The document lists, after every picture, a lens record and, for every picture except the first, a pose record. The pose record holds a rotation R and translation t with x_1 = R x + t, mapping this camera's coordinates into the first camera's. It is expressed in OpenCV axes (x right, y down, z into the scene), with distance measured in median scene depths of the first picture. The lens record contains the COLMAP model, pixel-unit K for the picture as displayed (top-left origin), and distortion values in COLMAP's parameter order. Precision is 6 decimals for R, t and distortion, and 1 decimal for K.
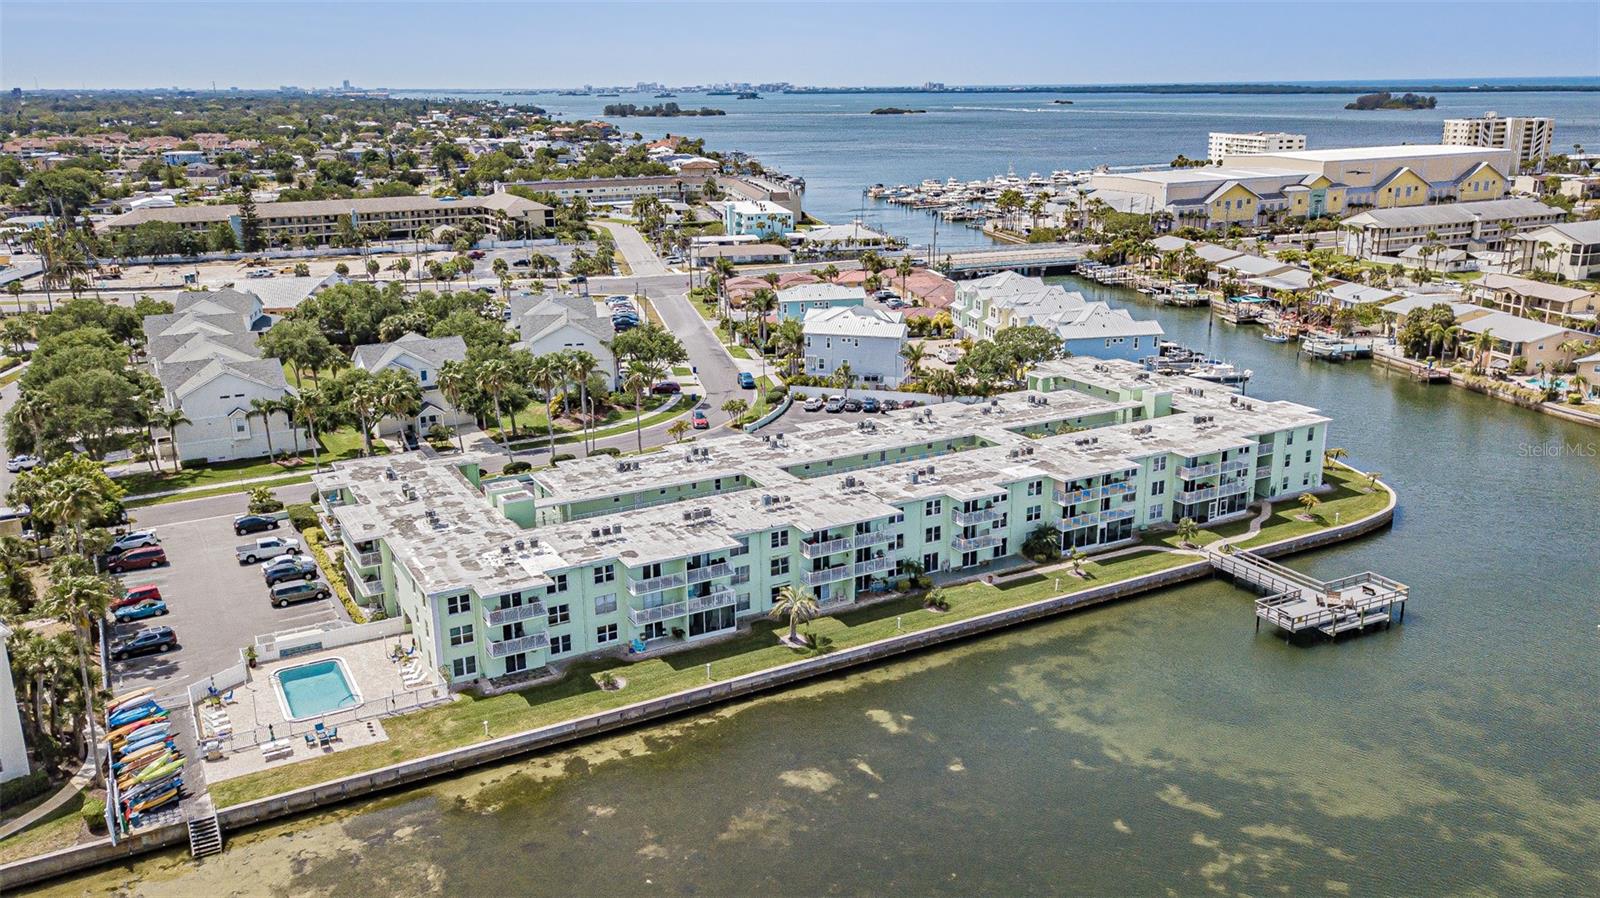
lens RADIAL K [[1278.6, 0, 804.7], [0, 1278.6, 444.8], [0, 0, 1]] dist [0.035473, -0.008573]
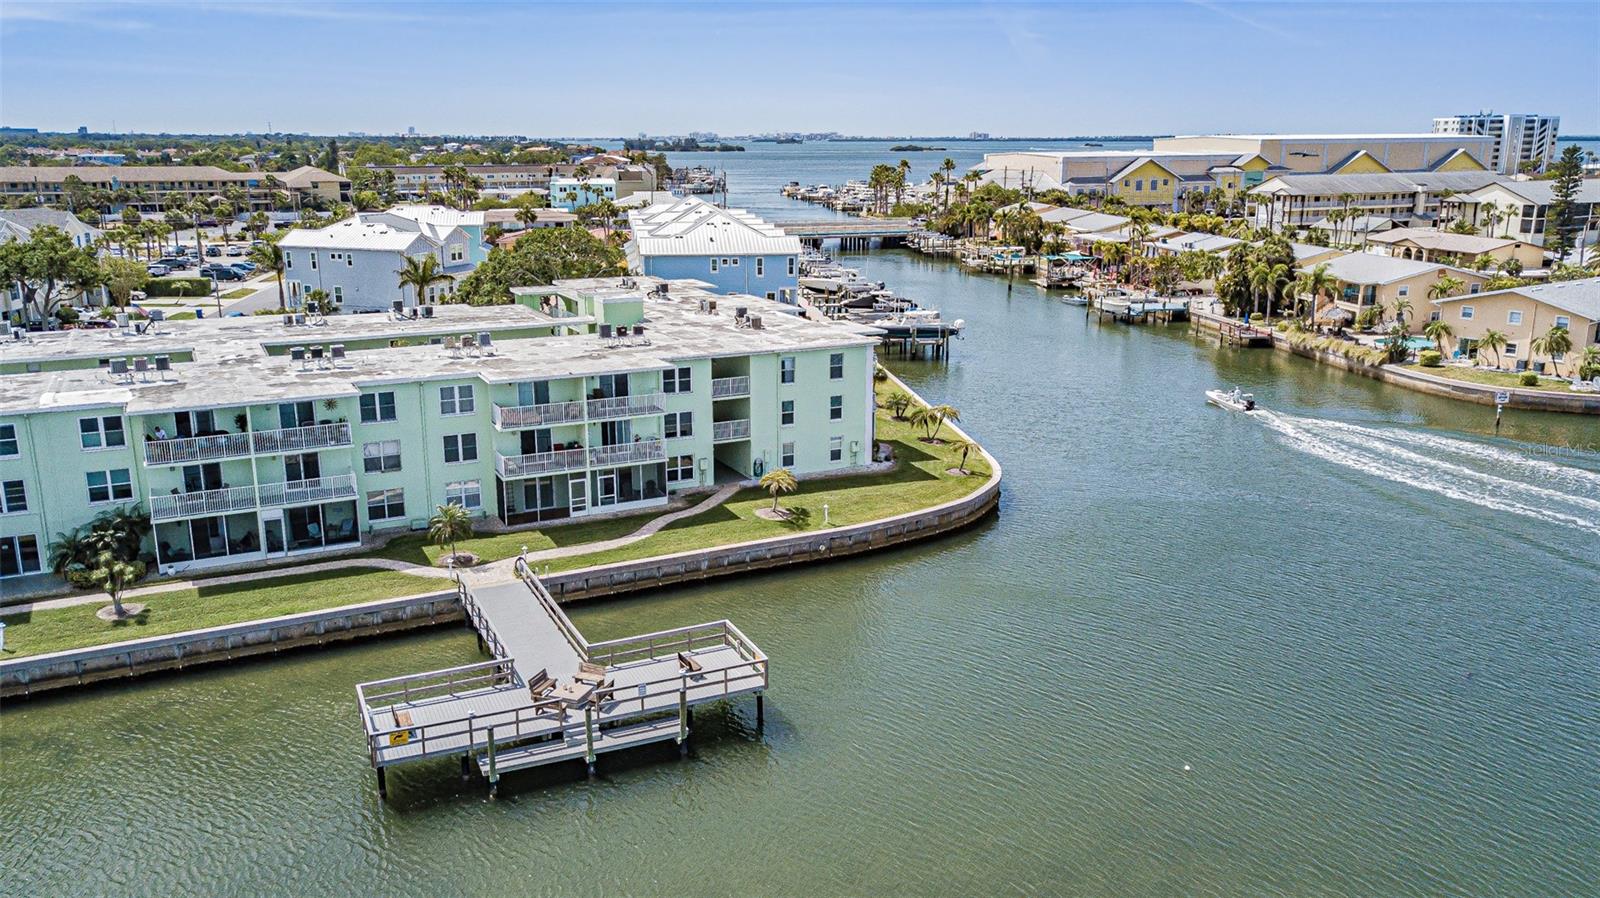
lens RADIAL K [[1239.0, 0, 802.9], [0, 1239.0, 452.1], [0, 0, 1]] dist [0.047022, -0.031909]
pose [[0.998795, 0.018523, -0.045441, 0.458430], [-0.019768, 0.999437, -0.027101, 0.048649], [0.044913, 0.027966, 0.998599, 0.540163]]
